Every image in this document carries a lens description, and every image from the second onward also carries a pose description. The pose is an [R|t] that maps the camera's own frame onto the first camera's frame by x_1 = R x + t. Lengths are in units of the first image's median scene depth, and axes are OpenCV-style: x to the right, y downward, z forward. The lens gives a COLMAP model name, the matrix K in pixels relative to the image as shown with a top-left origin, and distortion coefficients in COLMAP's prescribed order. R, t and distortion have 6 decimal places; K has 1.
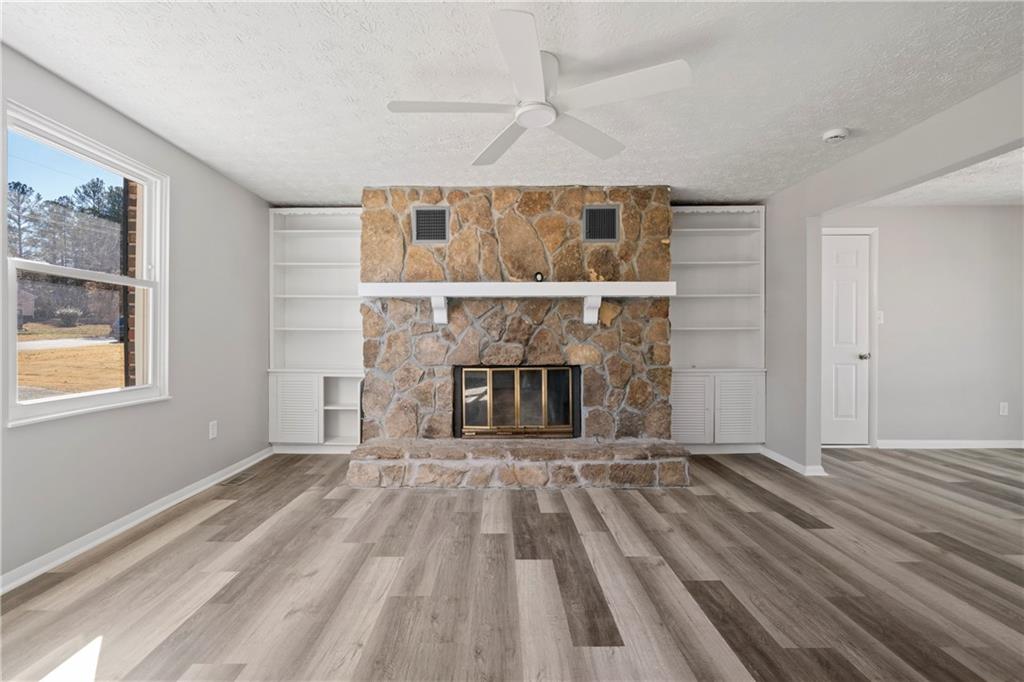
lens RADIAL K [[452.1, 0, 503.4], [0, 452.1, 337.3], [0, 0, 1]] dist [0.000328, 0.000334]
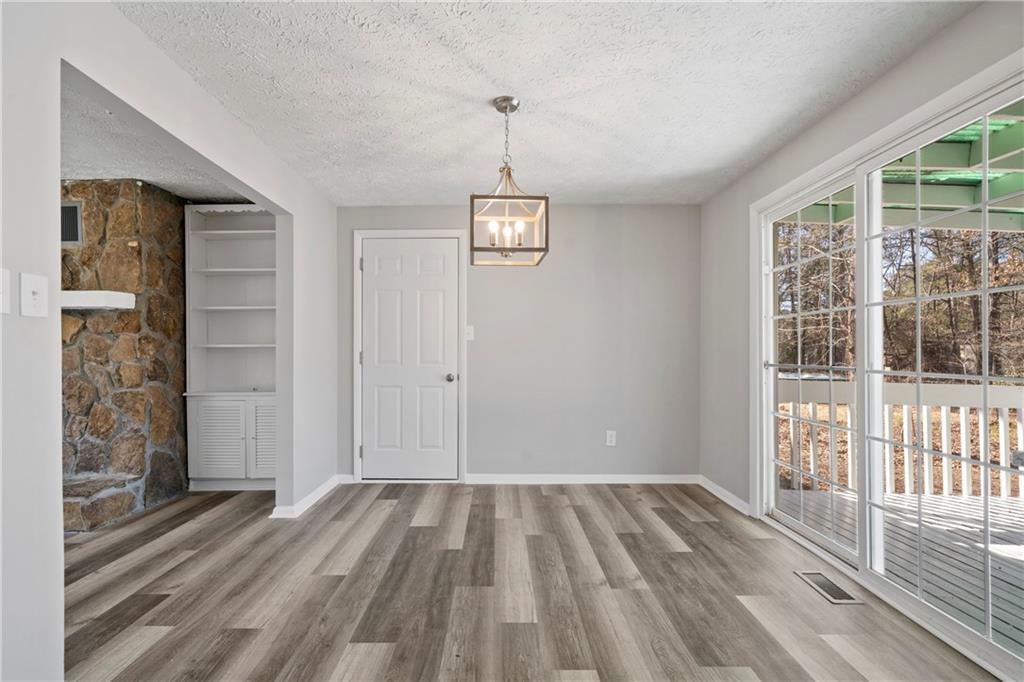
lens RADIAL K [[476.3, 0, 503.2], [0, 476.3, 355.8], [0, 0, 1]] dist [-0.000021, 0.000043]
pose [[0.999996, 0.000258, -0.002652, 1.062612], [-0.000257, 1.000000, 0.000592, -0.000581], [0.002652, -0.000591, 0.999996, 0.096640]]
